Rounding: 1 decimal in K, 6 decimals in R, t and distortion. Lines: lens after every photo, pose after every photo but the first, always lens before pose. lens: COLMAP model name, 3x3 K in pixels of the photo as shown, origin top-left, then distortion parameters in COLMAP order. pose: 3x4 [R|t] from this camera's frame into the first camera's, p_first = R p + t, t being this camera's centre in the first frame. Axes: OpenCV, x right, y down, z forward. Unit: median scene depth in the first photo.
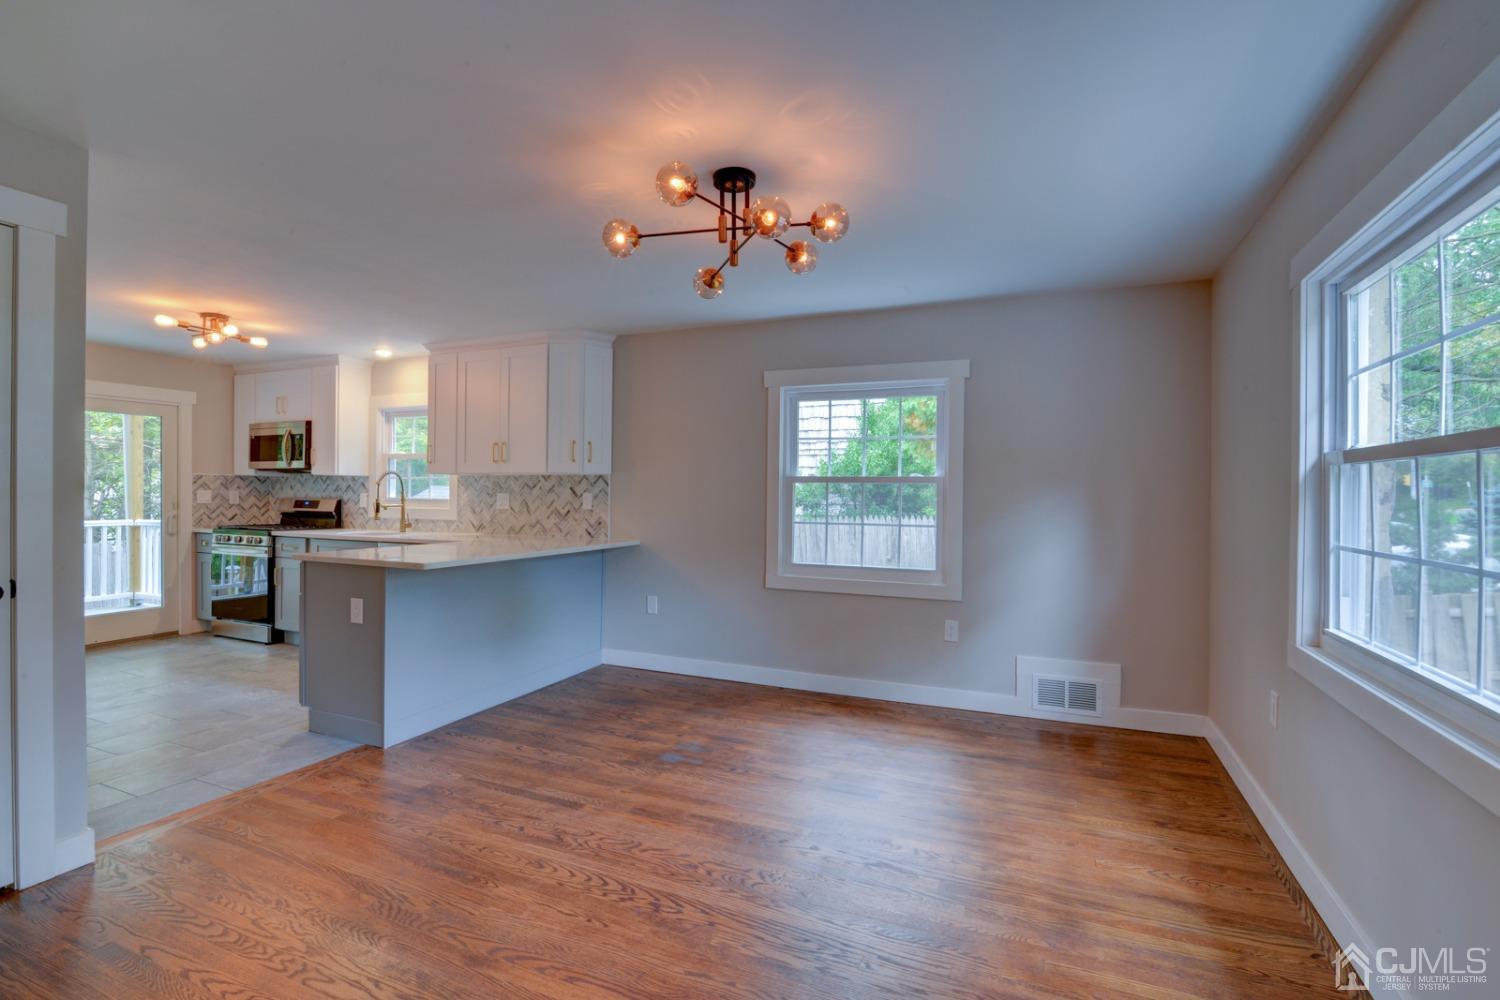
lens RADIAL K [[687.7, 0, 748.4], [0, 687.7, 496.9], [0, 0, 1]] dist [-0.019868, 0.000360]
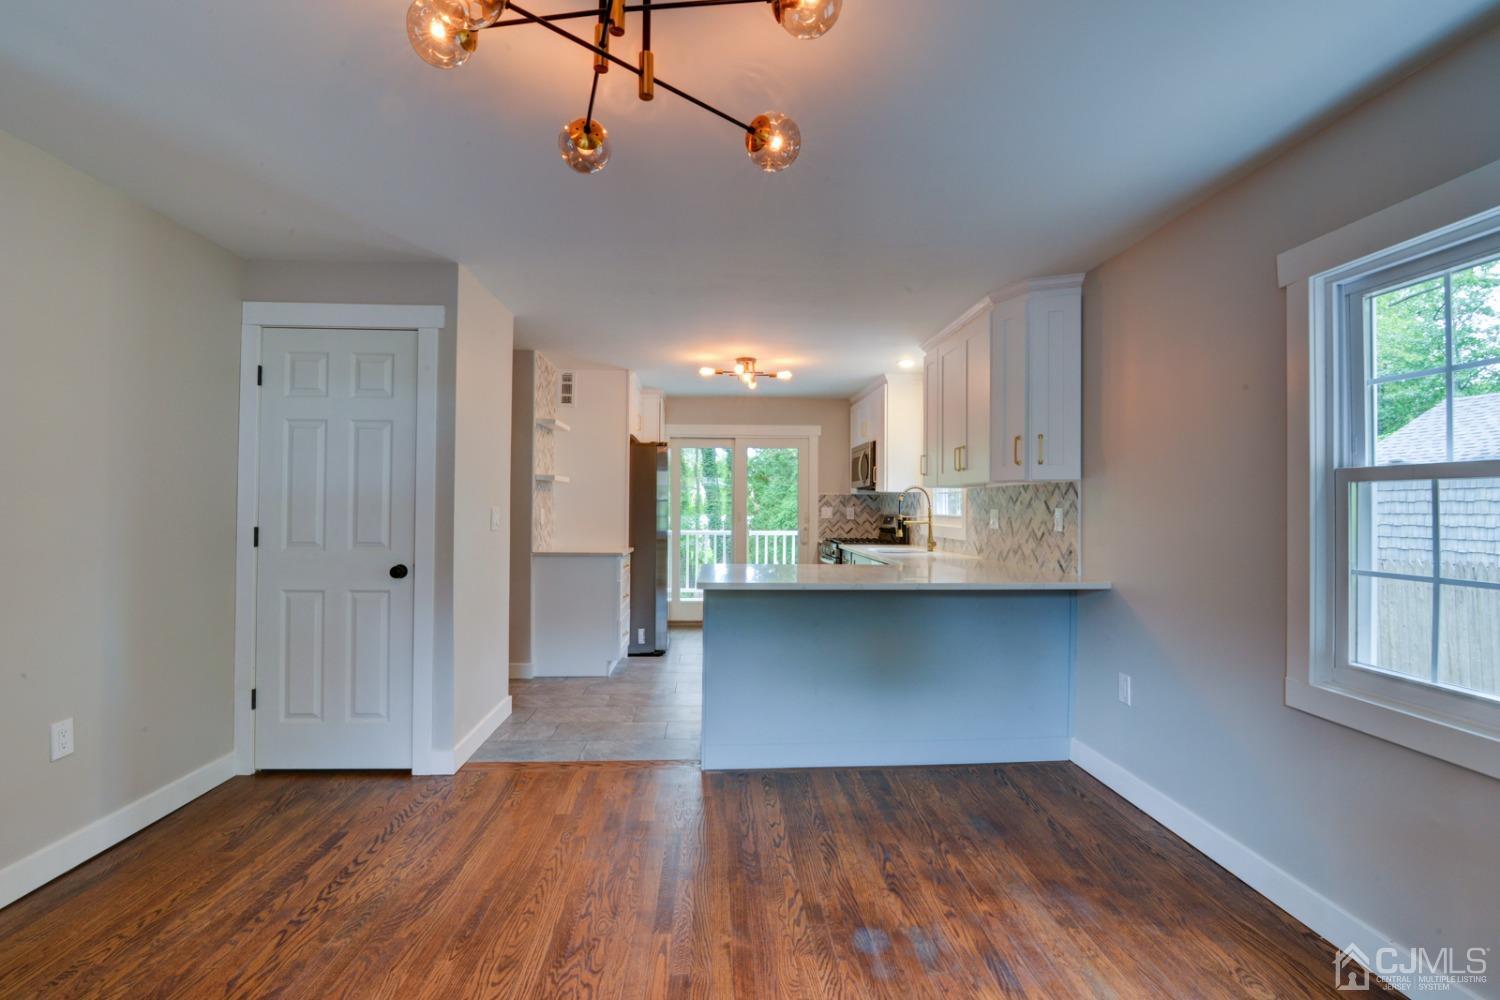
lens RADIAL K [[687.7, 0, 748.4], [0, 687.7, 496.9], [0, 0, 1]] dist [-0.019868, 0.000360]
pose [[0.447786, -0.017901, -0.893962, 0.227392], [-0.007210, 0.999695, -0.023629, 0.001374], [0.894112, 0.017026, 0.447520, 0.368953]]
